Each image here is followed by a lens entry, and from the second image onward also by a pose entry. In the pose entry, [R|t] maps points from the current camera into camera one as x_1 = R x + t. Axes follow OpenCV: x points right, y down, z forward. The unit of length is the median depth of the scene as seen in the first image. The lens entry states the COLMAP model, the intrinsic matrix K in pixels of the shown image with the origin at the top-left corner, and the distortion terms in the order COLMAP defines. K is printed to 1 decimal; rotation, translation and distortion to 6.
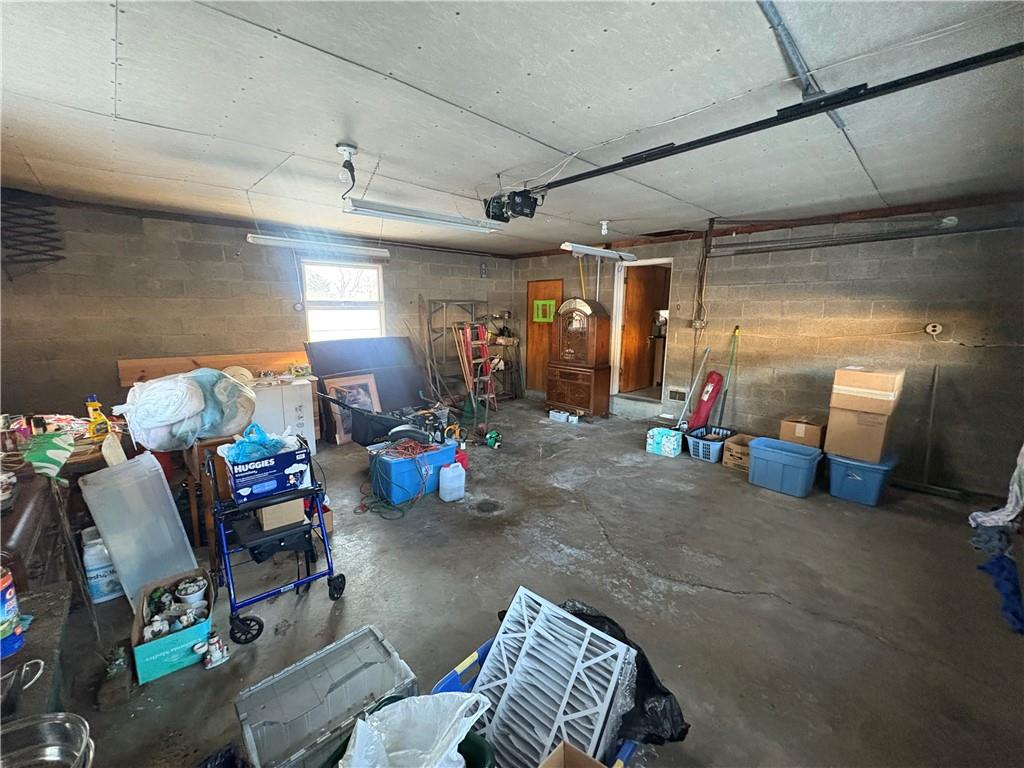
lens RADIAL K [[410.9, 0, 513.5], [0, 410.9, 386.4], [0, 0, 1]] dist [0.000747, 0.000027]
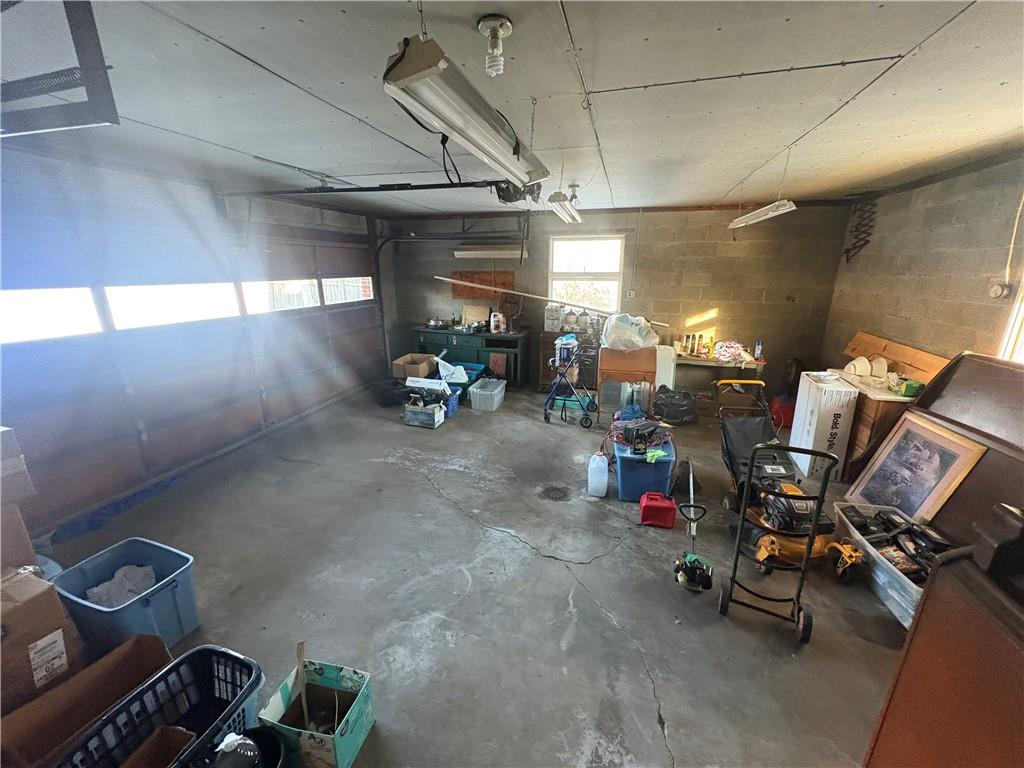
lens RADIAL K [[406.3, 0, 510.2], [0, 406.3, 382.8], [0, 0, 1]] dist [0.003032, -0.000007]
pose [[-0.864909, 0.132162, -0.484216, 0.469423], [-0.098942, 0.900890, 0.422620, -0.348023], [0.492079, 0.413438, -0.766112, 1.594832]]
